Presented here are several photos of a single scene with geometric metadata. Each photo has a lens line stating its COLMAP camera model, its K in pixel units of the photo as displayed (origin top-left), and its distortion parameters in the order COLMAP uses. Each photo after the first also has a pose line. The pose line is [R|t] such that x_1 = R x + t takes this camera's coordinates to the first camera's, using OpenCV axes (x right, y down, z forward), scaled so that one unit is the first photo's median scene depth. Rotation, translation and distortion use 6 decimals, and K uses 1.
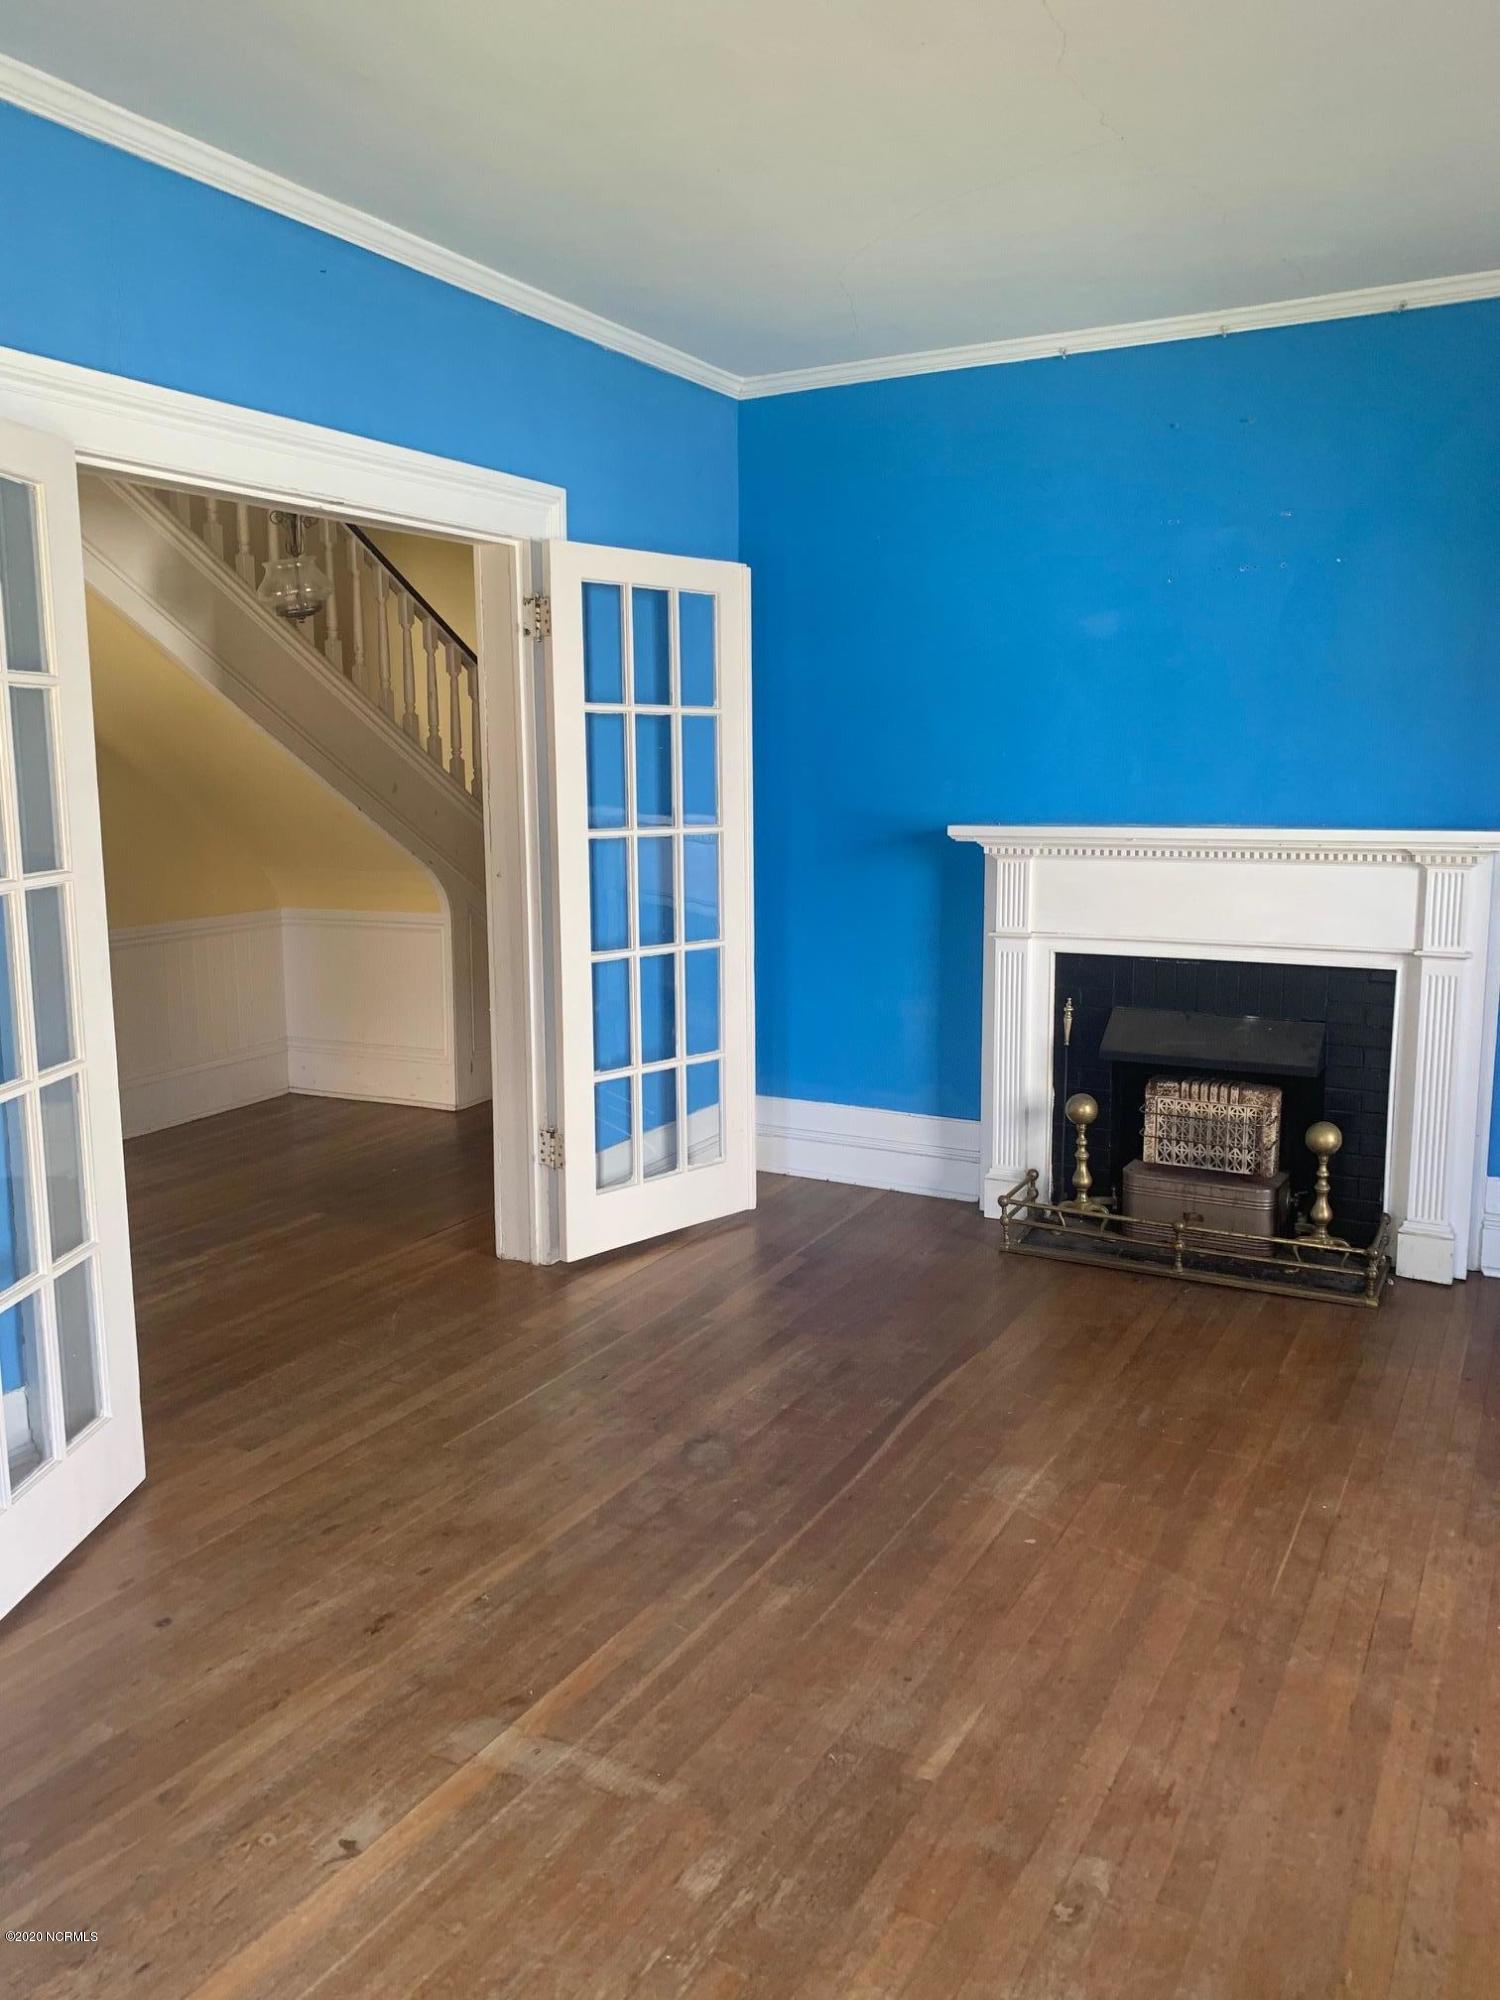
lens RADIAL K [[1541.4, 0, 750.0], [0, 1541.4, 1000.0], [0, 0, 1]] dist [0.009689, 0.001453]
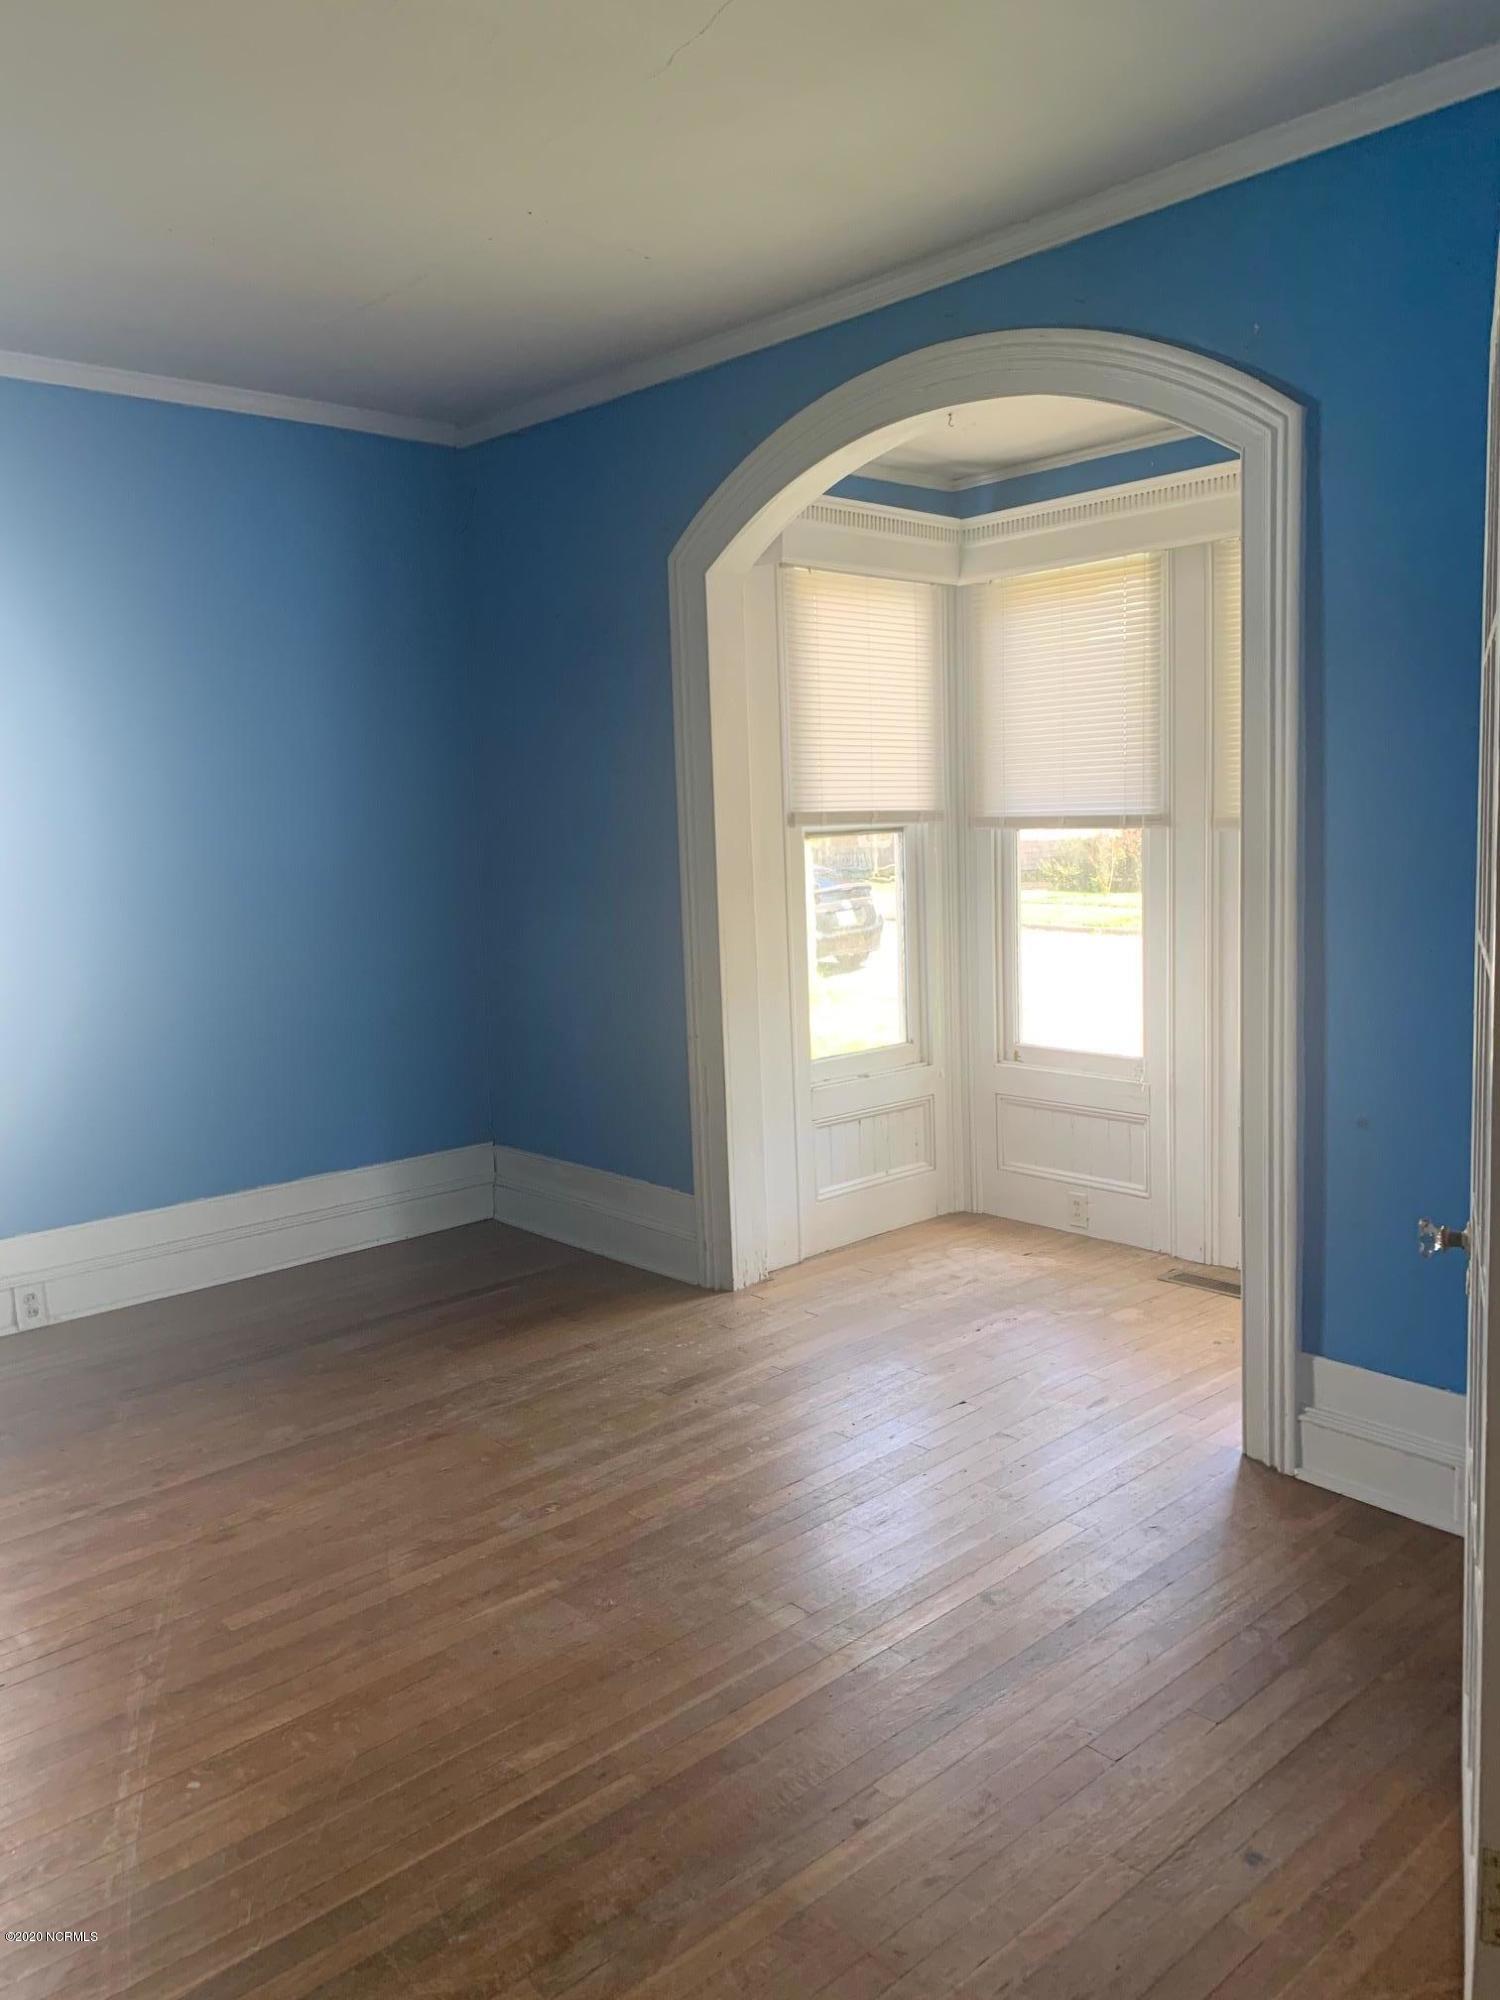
lens RADIAL K [[1541.4, 0, 750.0], [0, 1541.4, 1000.0], [0, 0, 1]] dist [0.009689, 0.001453]
pose [[-0.945348, 0.000154, 0.326064, -0.469132], [0.091534, 0.959913, 0.264930, -0.306200], [-0.312952, 0.280297, -0.907466, 2.001271]]
